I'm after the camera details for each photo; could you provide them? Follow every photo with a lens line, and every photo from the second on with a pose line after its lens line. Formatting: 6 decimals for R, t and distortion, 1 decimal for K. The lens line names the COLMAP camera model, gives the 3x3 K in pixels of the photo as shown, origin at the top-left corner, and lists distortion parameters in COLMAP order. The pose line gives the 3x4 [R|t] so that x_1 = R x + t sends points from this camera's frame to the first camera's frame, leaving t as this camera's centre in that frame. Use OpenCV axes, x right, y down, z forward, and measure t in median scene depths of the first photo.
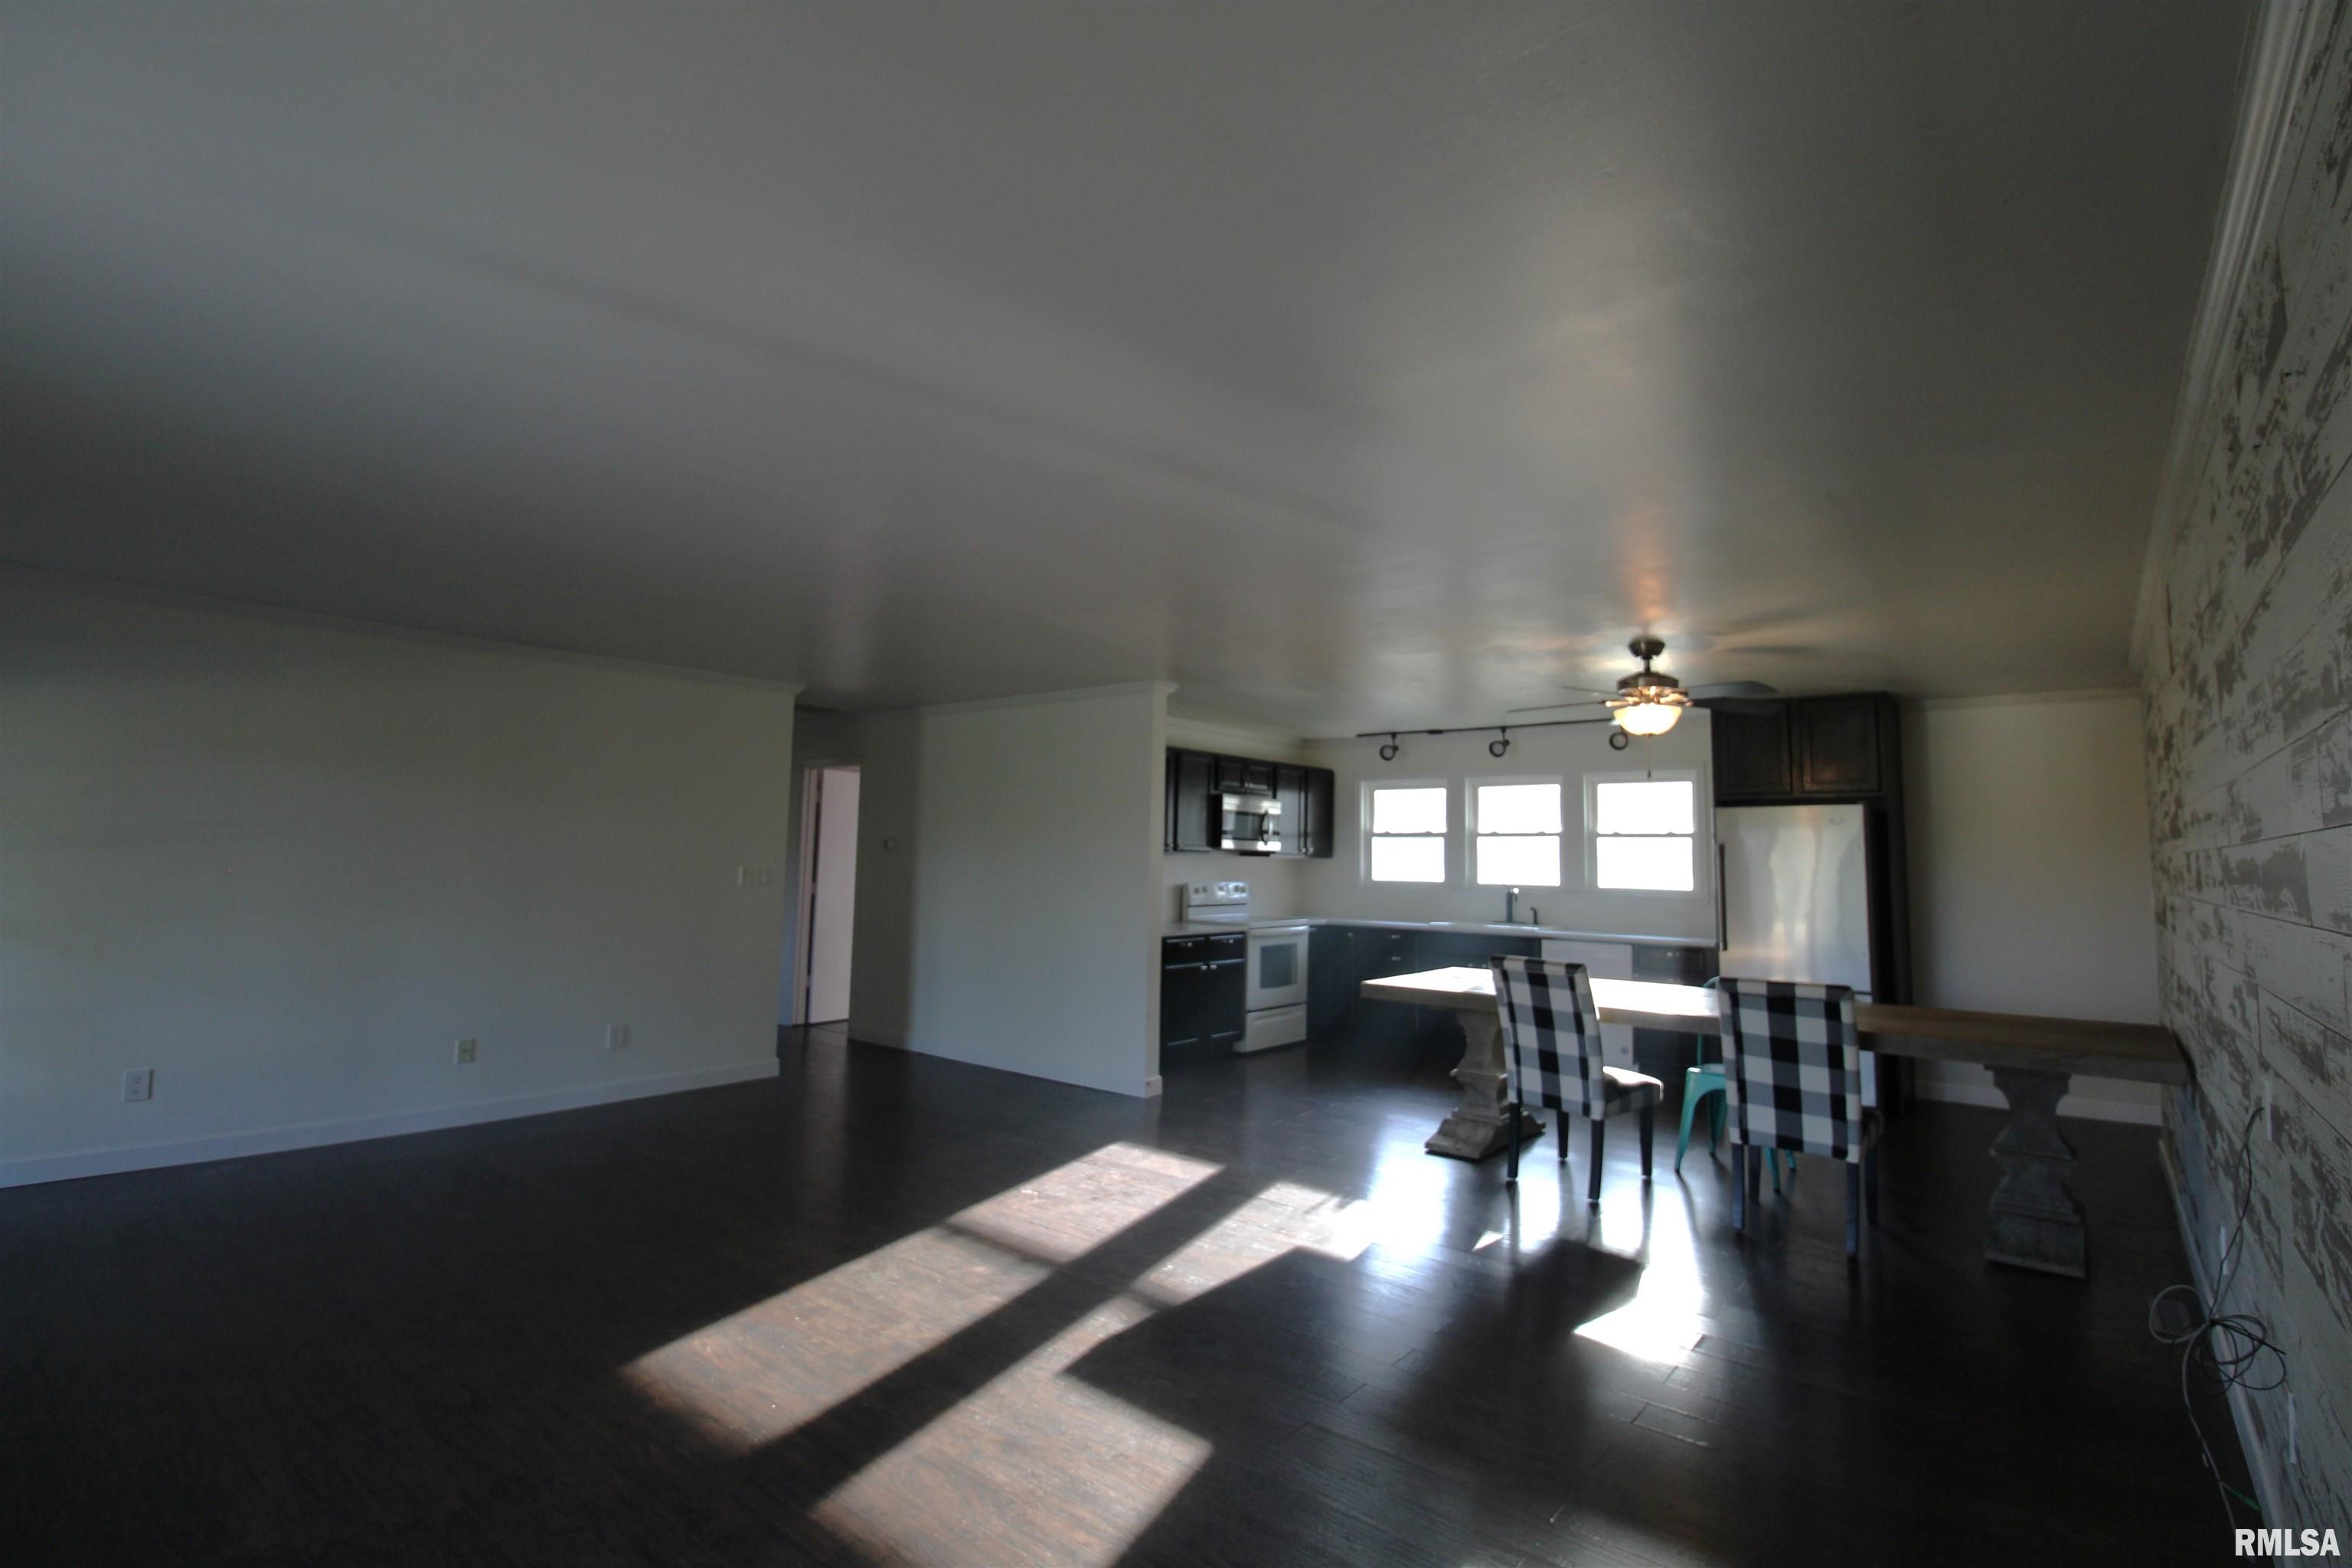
lens RADIAL K [[1088.4, 0, 1176.8], [0, 1088.4, 741.2], [0, 0, 1]] dist [0.000744, -0.013872]
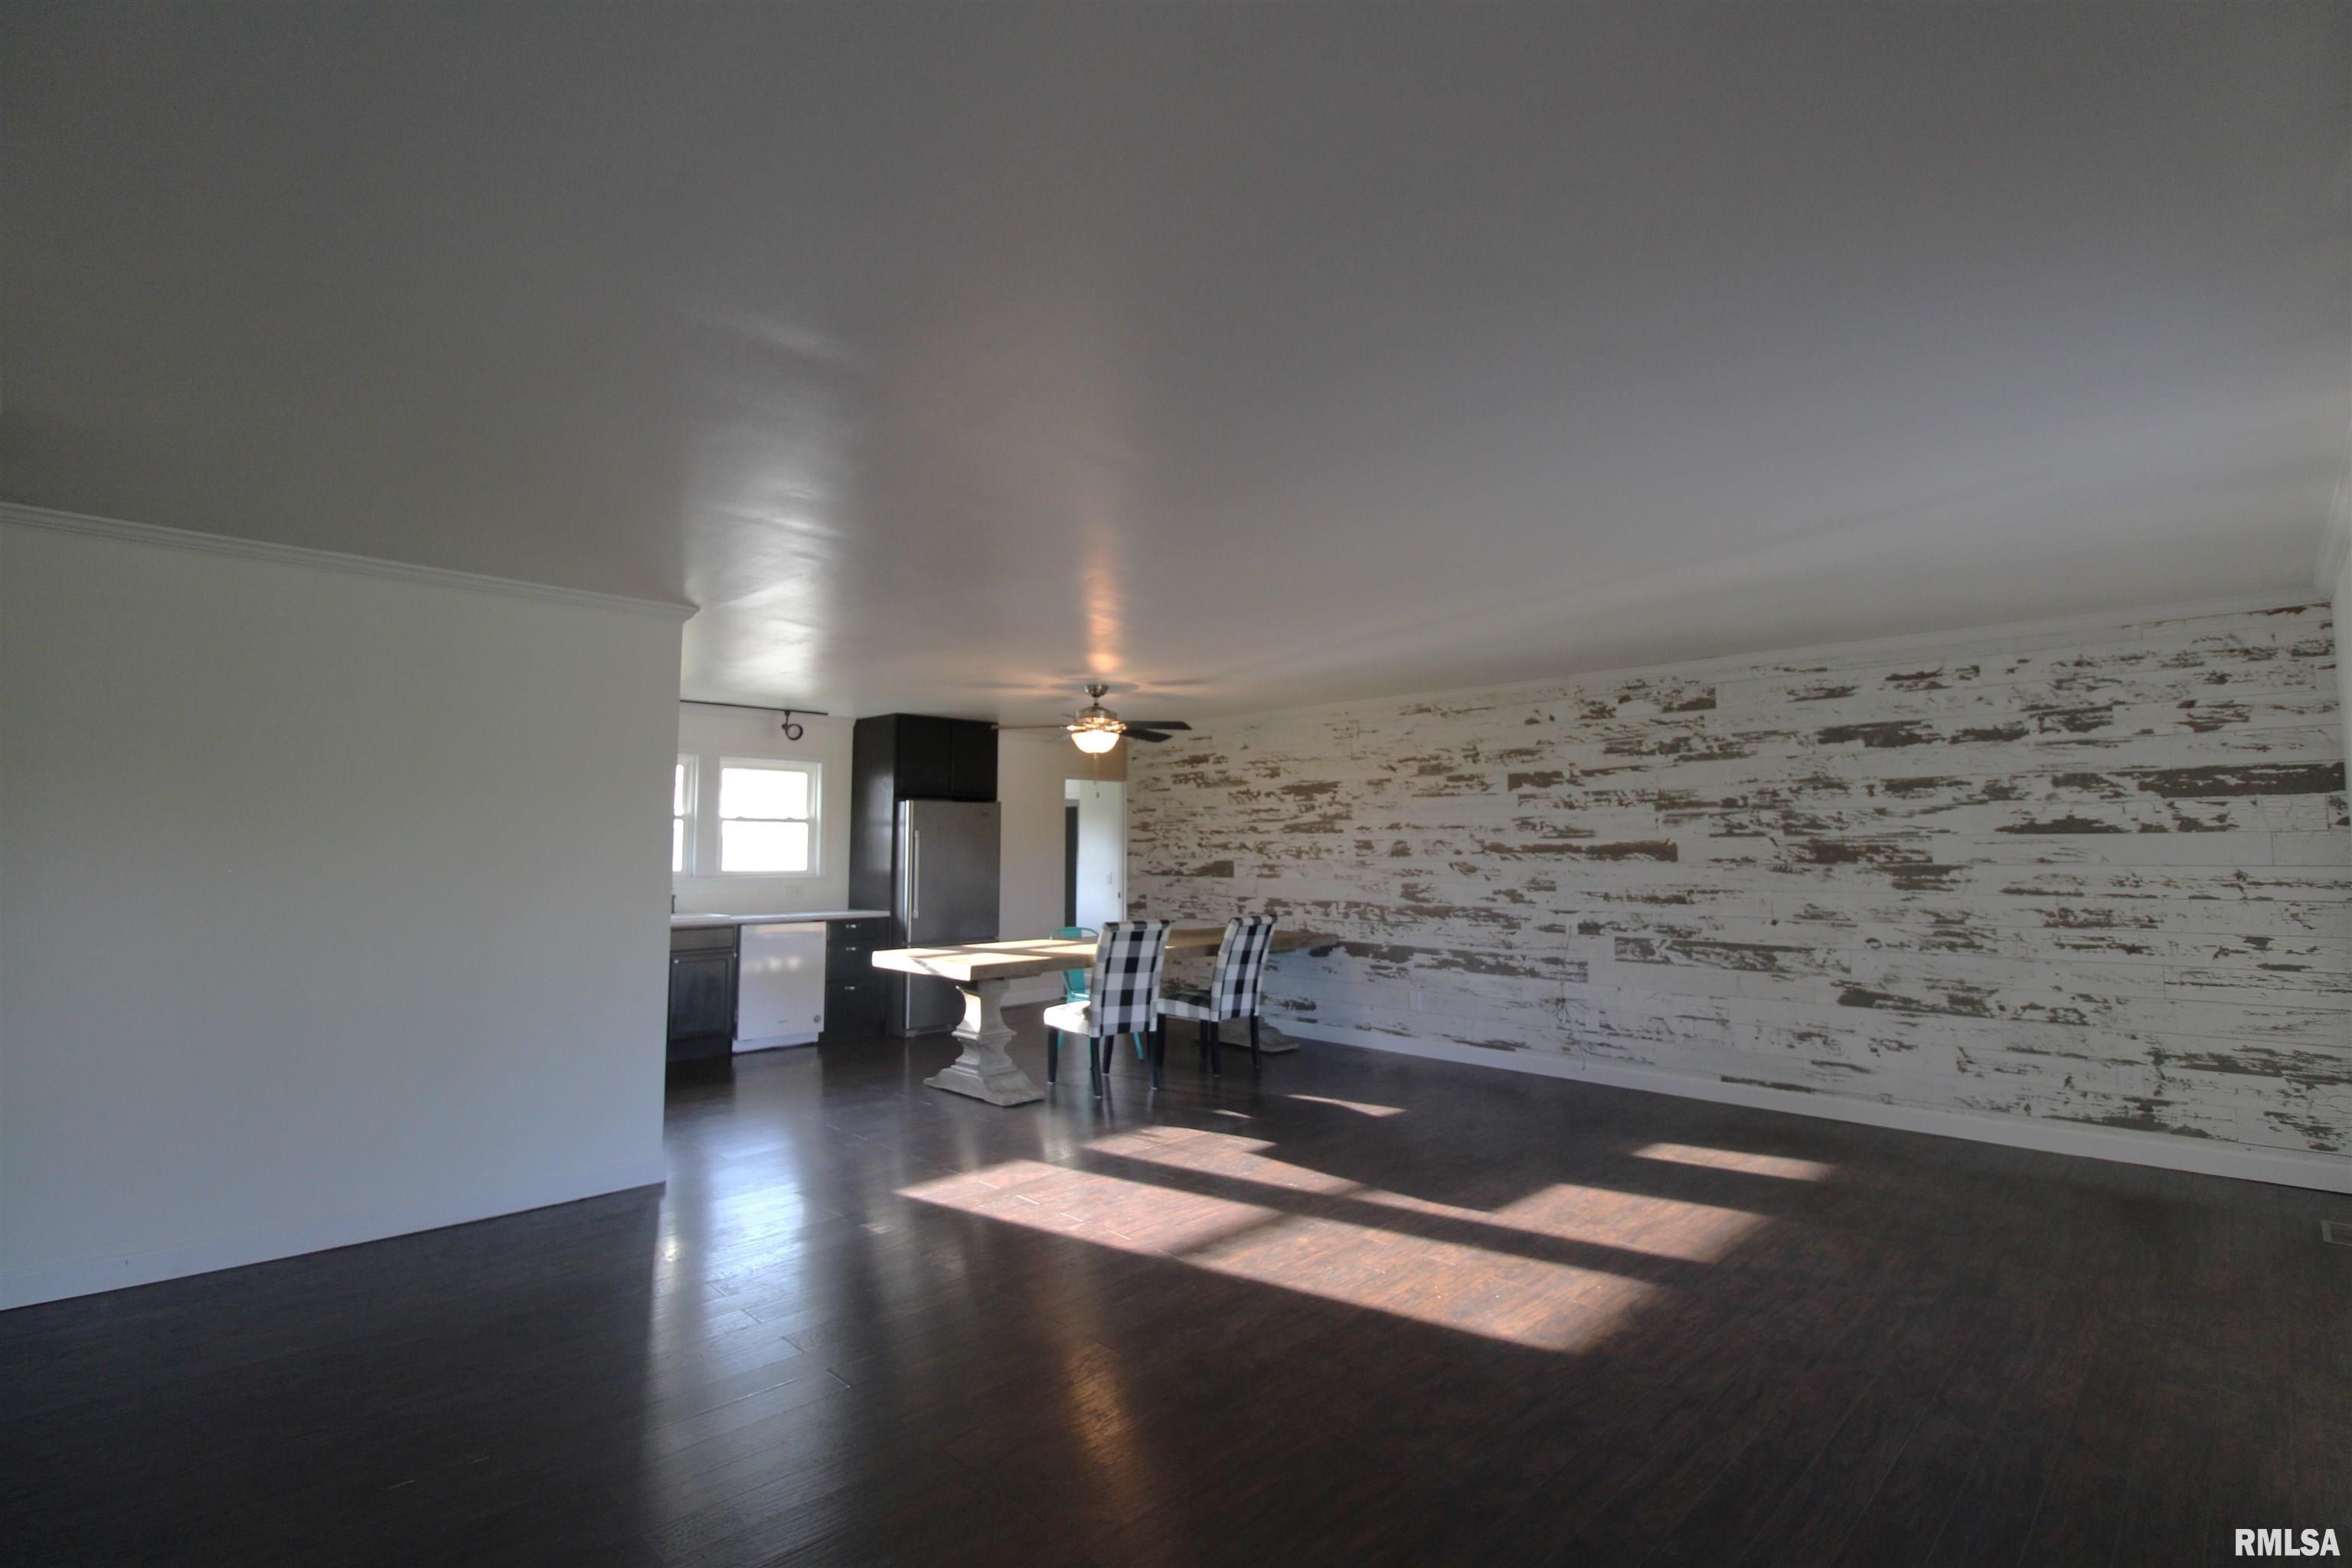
lens RADIAL K [[1090.3, 0, 1211.8], [0, 1090.3, 783.1], [0, 0, 1]] dist [-0.000244, -0.013942]
pose [[0.081456, 0.040176, 0.995867, -1.158948], [-0.103622, 0.994114, -0.031630, 0.077463], [-0.991276, -0.100617, 0.085140, 0.953586]]
